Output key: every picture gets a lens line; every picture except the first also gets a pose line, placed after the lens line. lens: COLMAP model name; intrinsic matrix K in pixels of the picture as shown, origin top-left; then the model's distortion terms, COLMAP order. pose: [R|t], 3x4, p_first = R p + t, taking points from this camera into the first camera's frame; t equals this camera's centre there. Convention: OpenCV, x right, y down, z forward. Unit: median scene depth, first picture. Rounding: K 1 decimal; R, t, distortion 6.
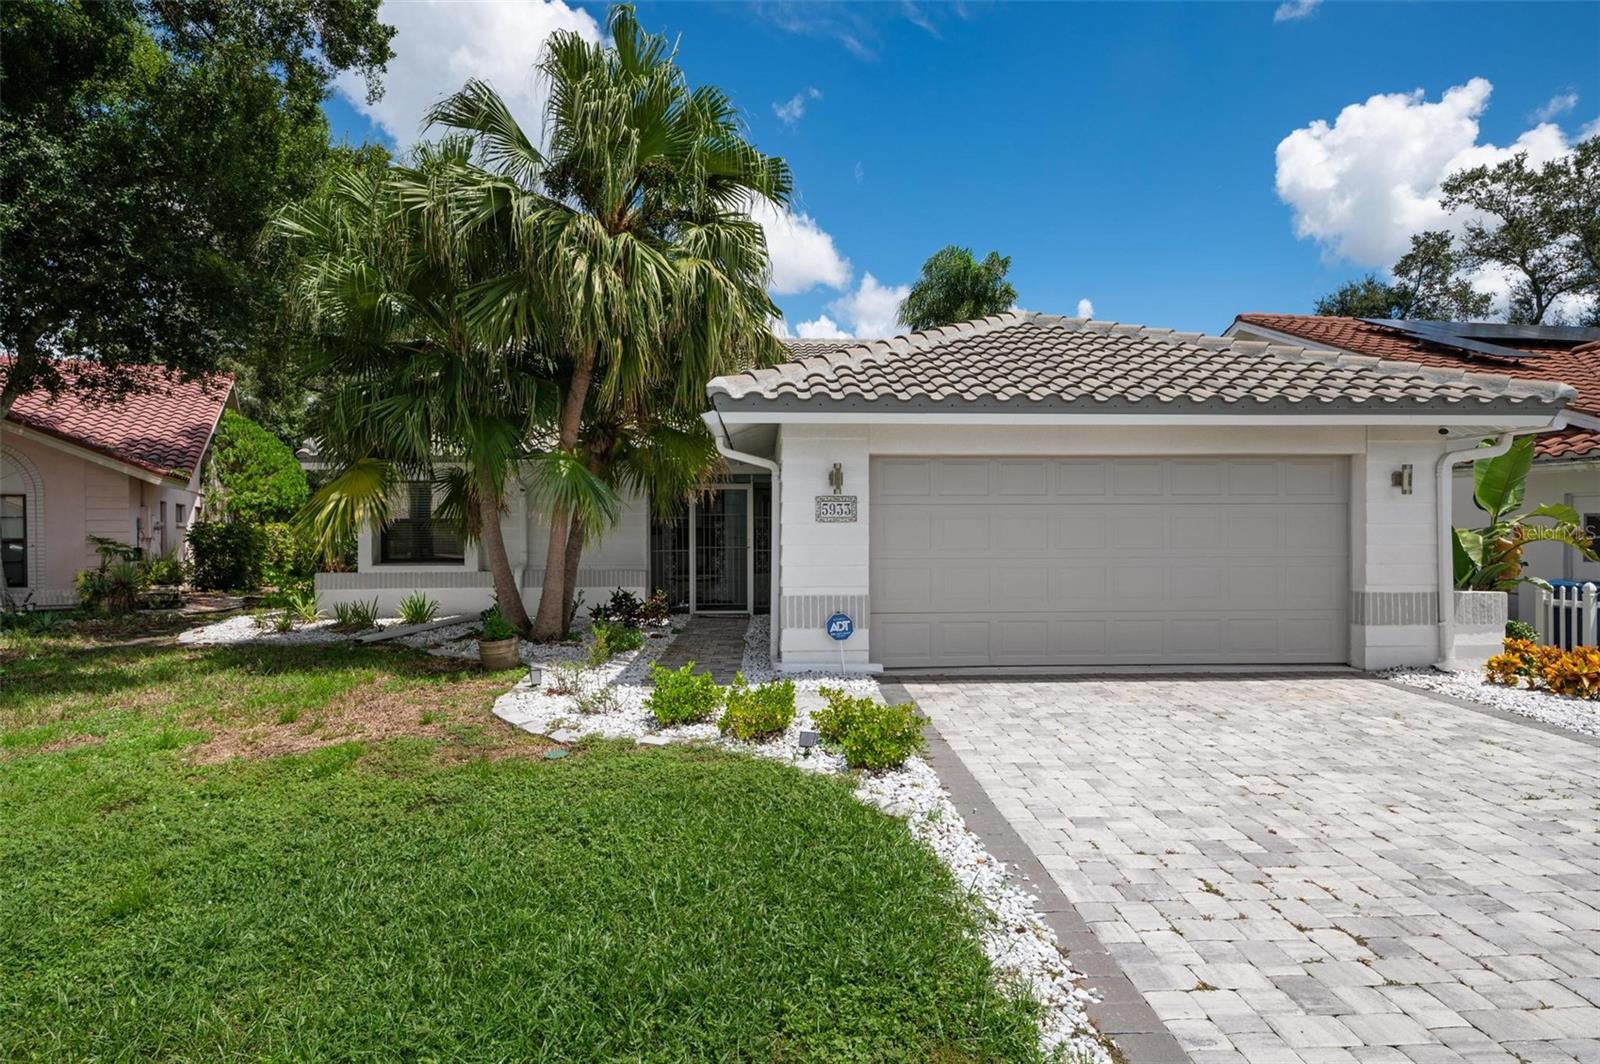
lens RADIAL K [[922.6, 0, 800.0], [0, 922.6, 532.0], [0, 0, 1]] dist [-0.032104, -0.000821]
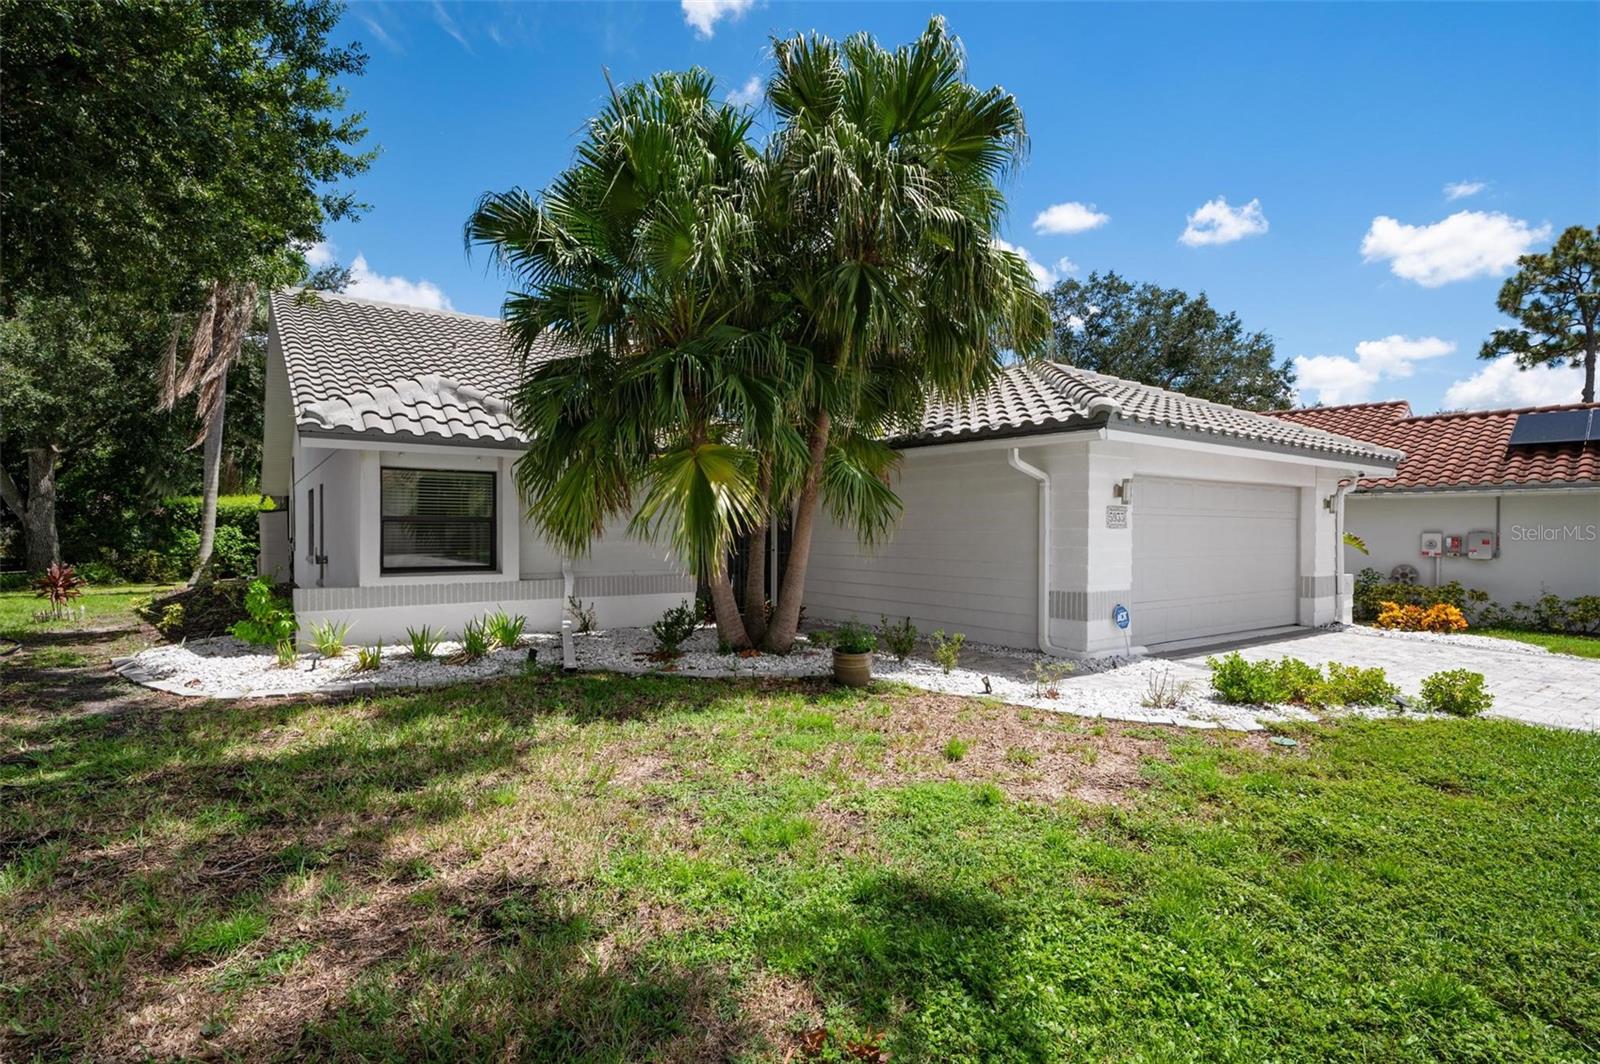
lens RADIAL K [[815.0, 0, 800.0], [0, 815.0, 532.0], [0, 0, 1]] dist [-0.002012, -0.000168]
pose [[0.815105, 0.005769, 0.579285, -0.887663], [-0.005747, 0.999982, -0.001872, -0.002022], [-0.579285, -0.001803, 0.815123, 0.378675]]
